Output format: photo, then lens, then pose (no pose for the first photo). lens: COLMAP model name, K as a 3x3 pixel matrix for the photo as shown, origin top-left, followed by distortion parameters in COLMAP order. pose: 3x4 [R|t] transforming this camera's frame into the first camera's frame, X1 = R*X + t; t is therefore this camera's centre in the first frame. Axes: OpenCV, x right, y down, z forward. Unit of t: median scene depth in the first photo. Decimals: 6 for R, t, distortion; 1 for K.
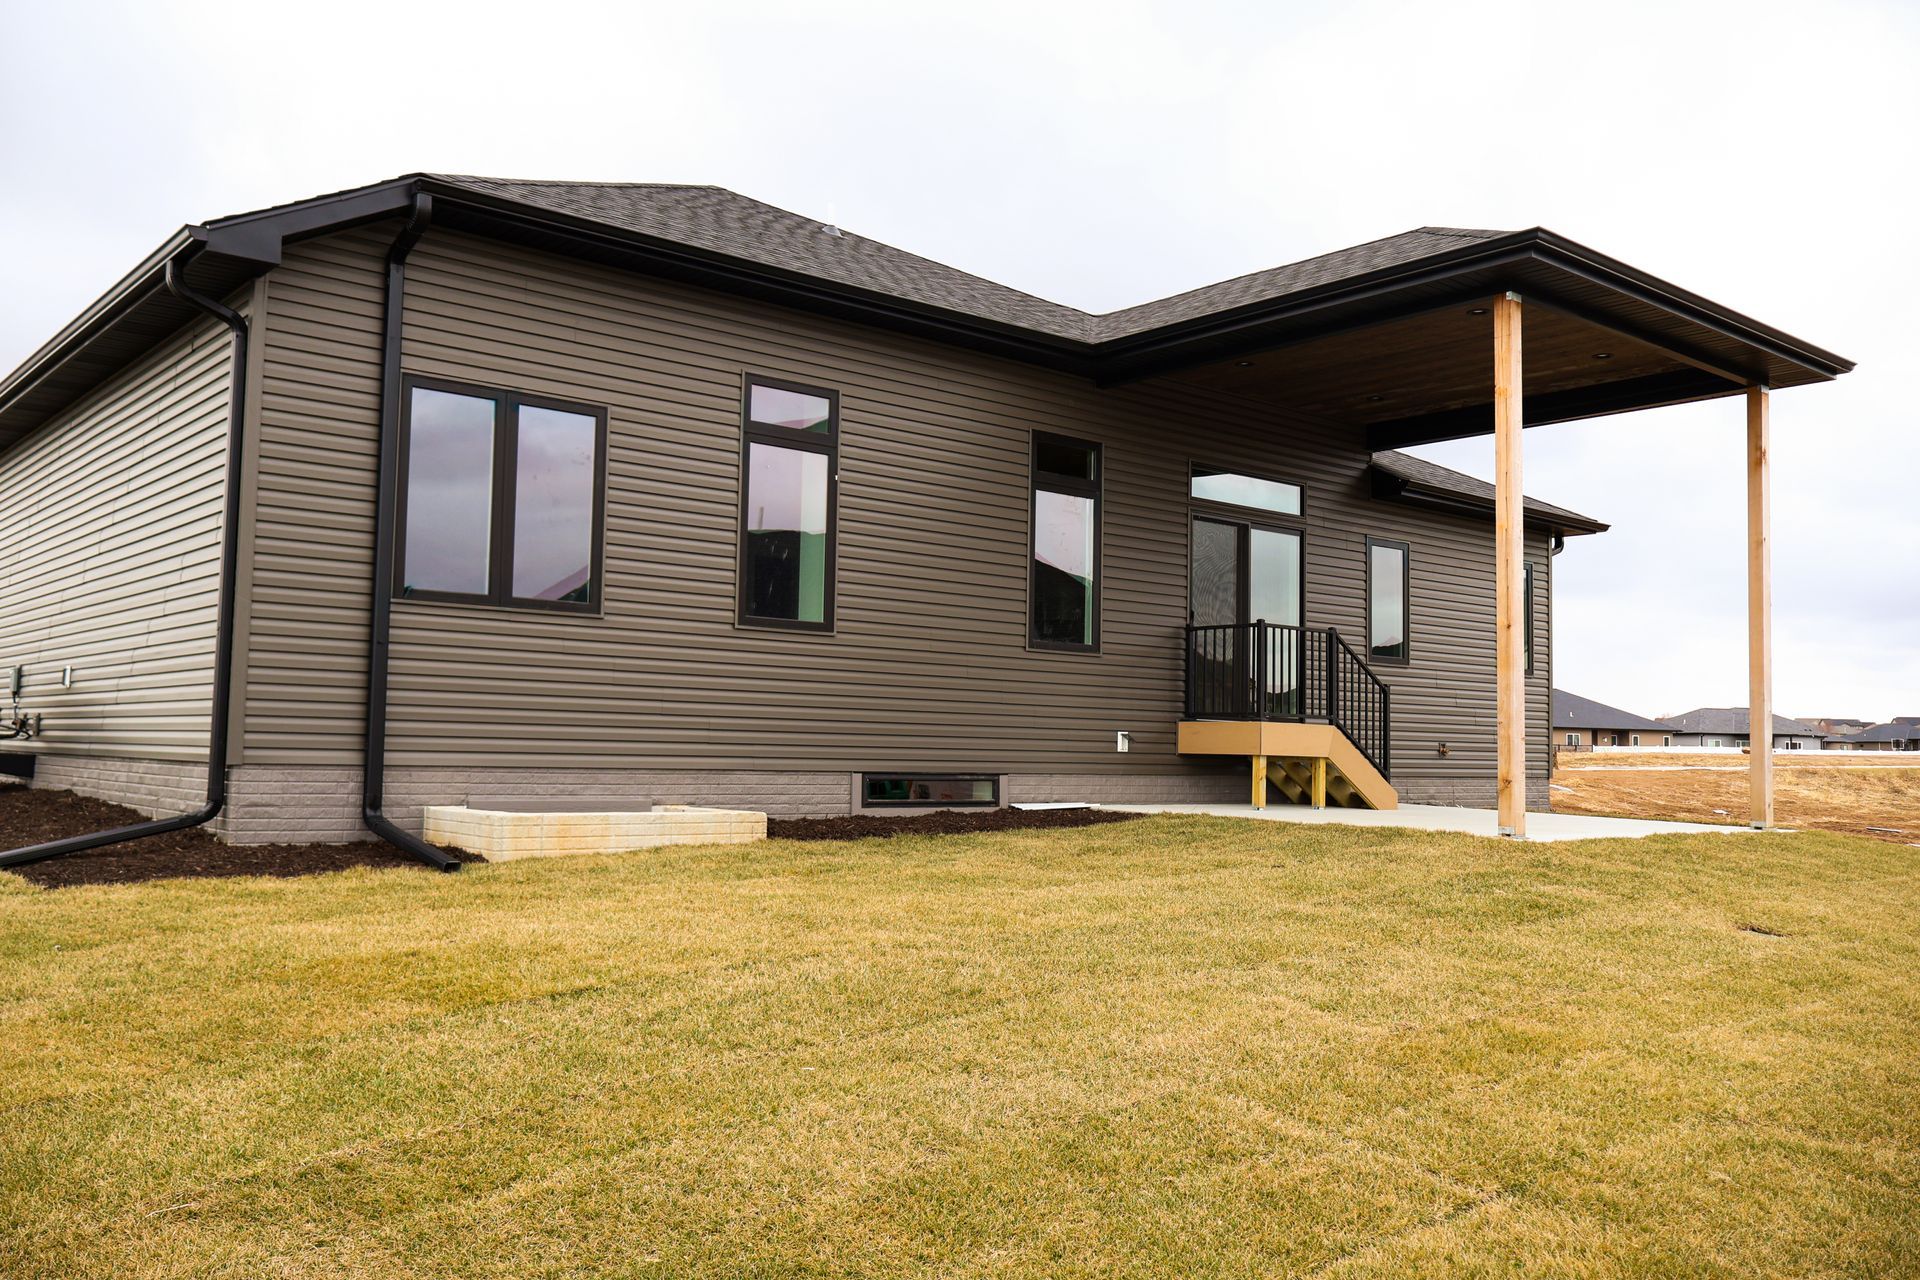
lens RADIAL K [[1621.8, 0, 964.0], [0, 1621.8, 636.6], [0, 0, 1]] dist [-0.008100, -0.003946]
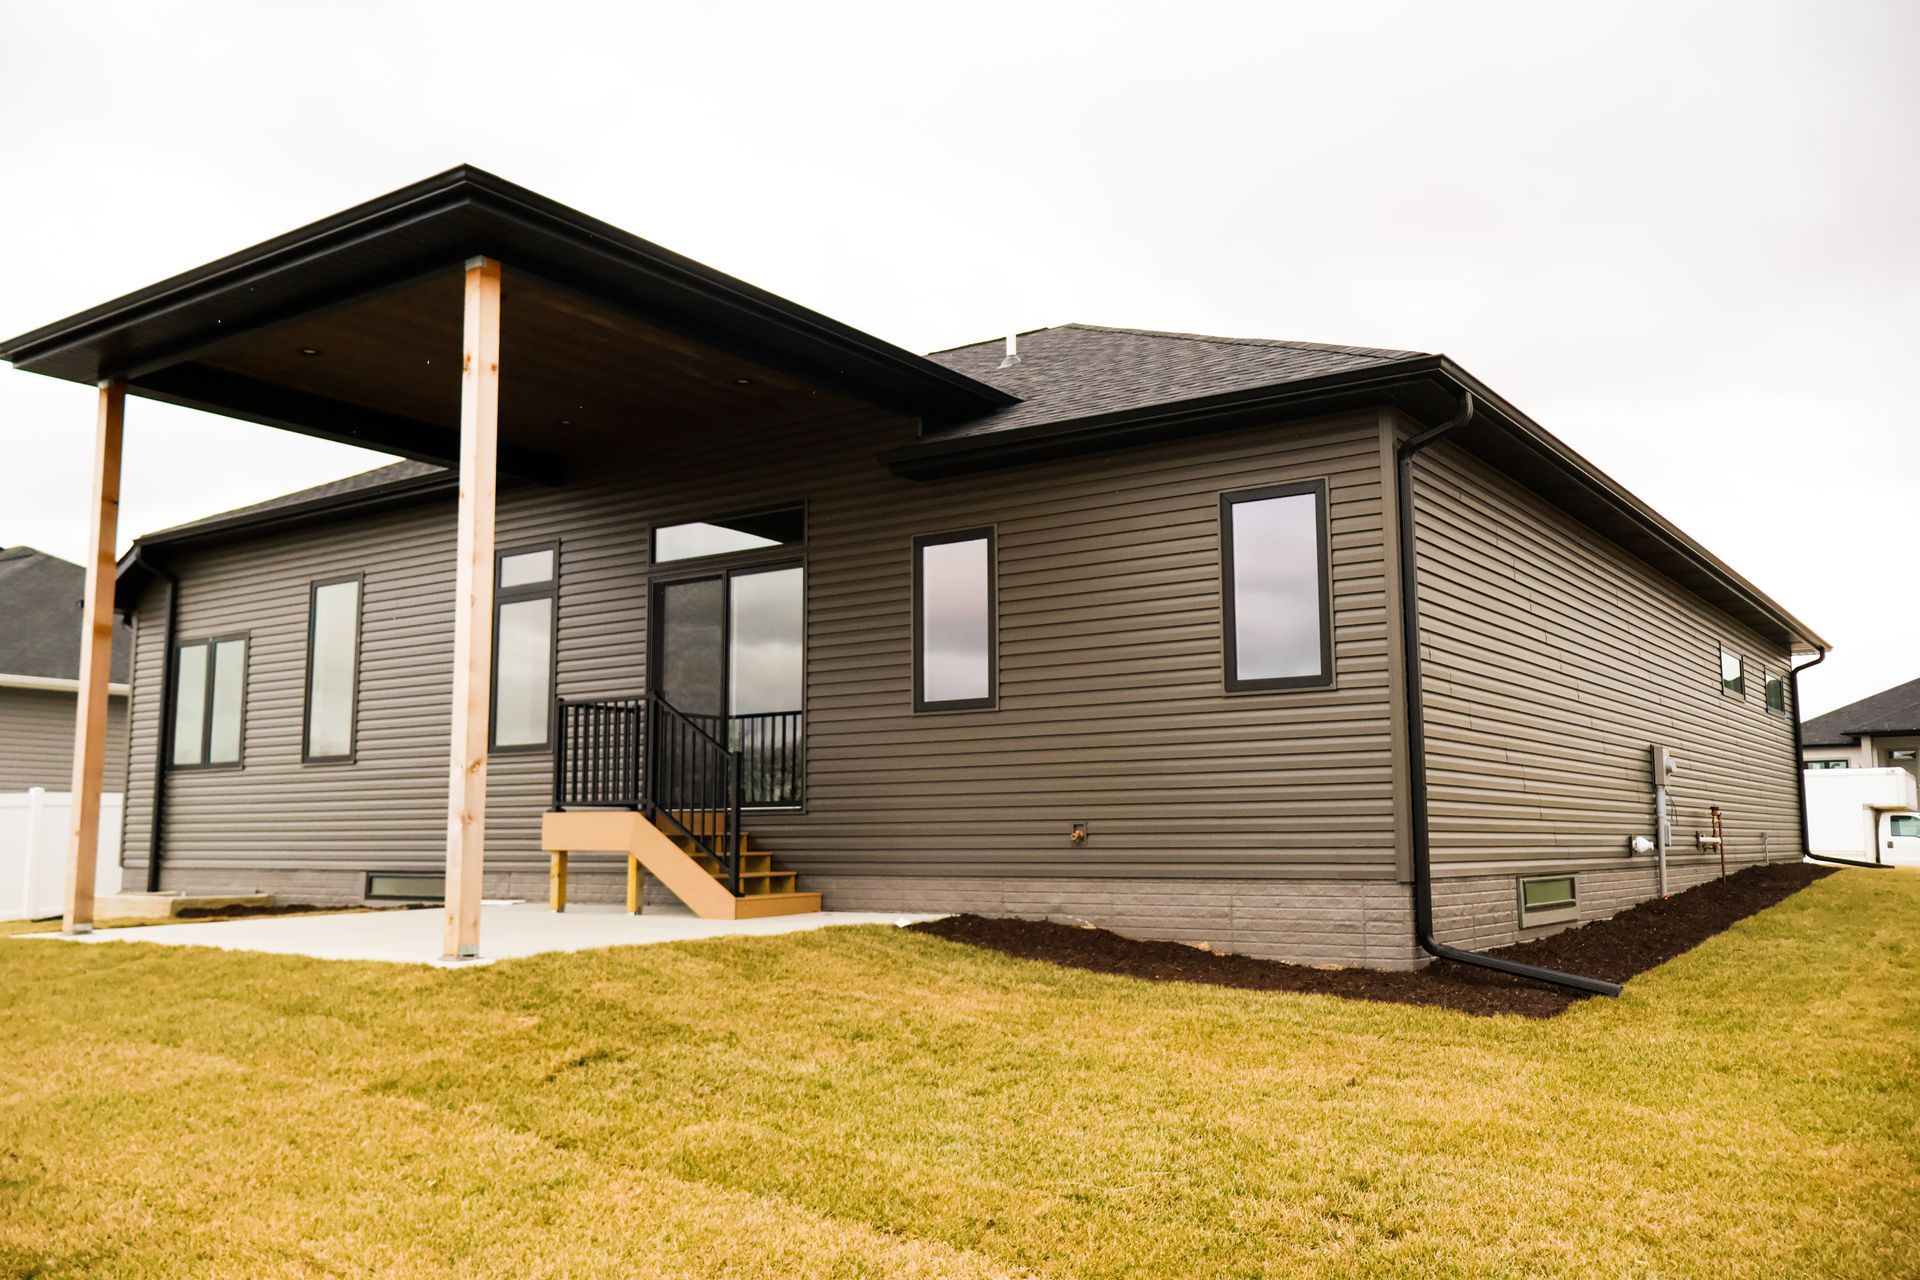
lens RADIAL K [[1621.8, 0, 964.0], [0, 1621.8, 636.6], [0, 0, 1]] dist [-0.008100, -0.003946]
pose [[0.255816, -0.144448, -0.955873, 1.103567], [0.084677, 0.988322, -0.126689, 0.088621], [0.963010, -0.048532, 0.265060, 0.980239]]
